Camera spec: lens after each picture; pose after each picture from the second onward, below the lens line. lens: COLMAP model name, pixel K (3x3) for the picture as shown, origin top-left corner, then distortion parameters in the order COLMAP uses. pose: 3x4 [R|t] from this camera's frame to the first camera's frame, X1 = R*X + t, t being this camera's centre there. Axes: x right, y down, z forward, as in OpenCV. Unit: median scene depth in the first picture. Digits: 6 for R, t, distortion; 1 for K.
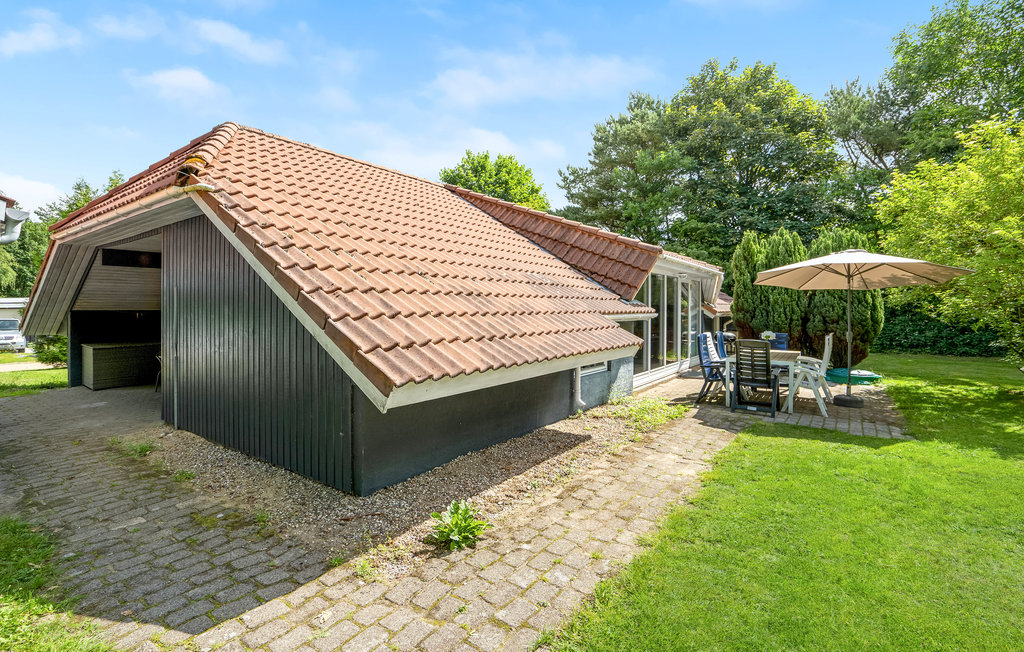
lens RADIAL K [[481.4, 0, 512.4], [0, 481.4, 311.9], [0, 0, 1]] dist [-0.019689, 0.000413]
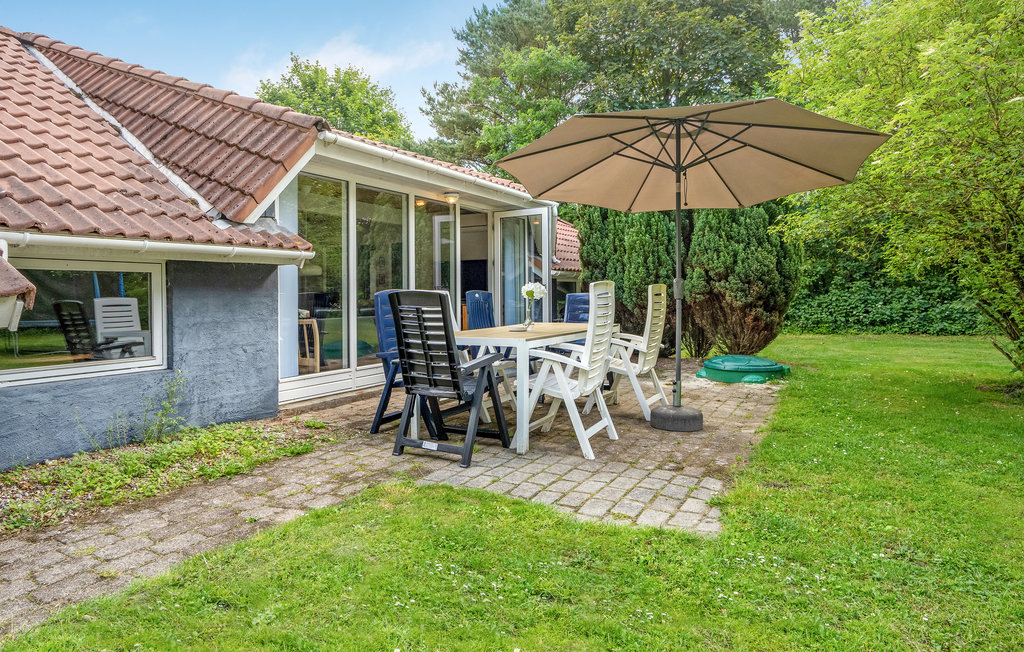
lens RADIAL K [[624.8, 0, 511.5], [0, 624.8, 296.0], [0, 0, 1]] dist [-0.000621, -0.000126]
pose [[0.991367, -0.016835, 0.130028, 0.204379], [0.017684, 0.999829, -0.005378, 0.028735], [-0.129915, 0.007631, 0.991496, 0.168904]]
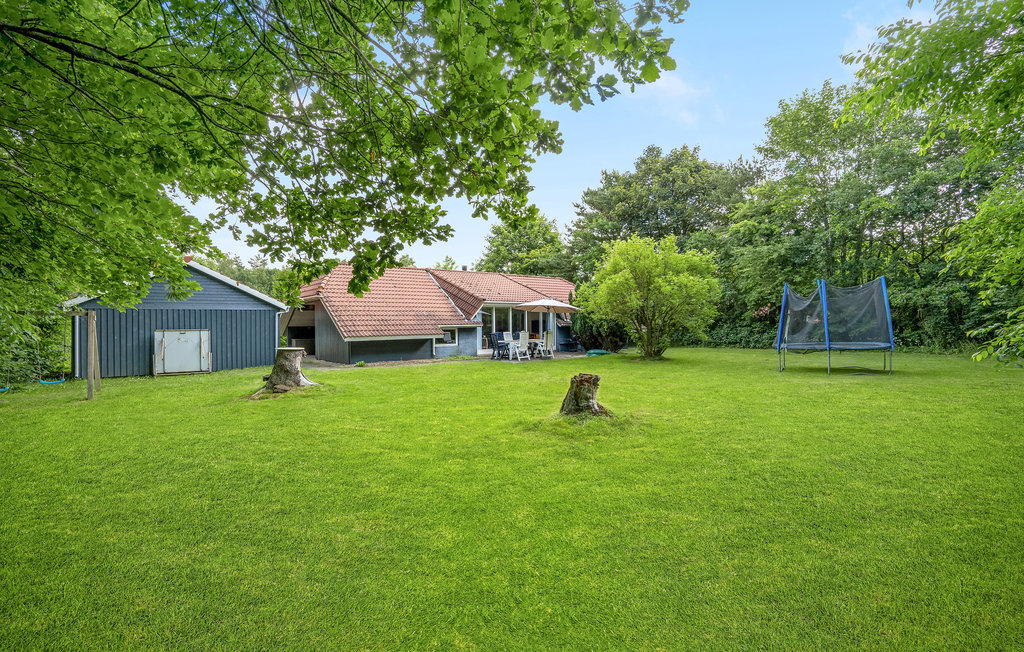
lens RADIAL K [[483.6, 0, 511.3], [0, 483.6, 336.8], [0, 0, 1]] dist [0.001317, 0.000204]
pose [[0.969851, -0.008908, -0.243534, 0.535627], [0.013952, 0.999722, 0.018998, 0.010617], [0.243298, -0.021823, 0.969706, -0.739175]]
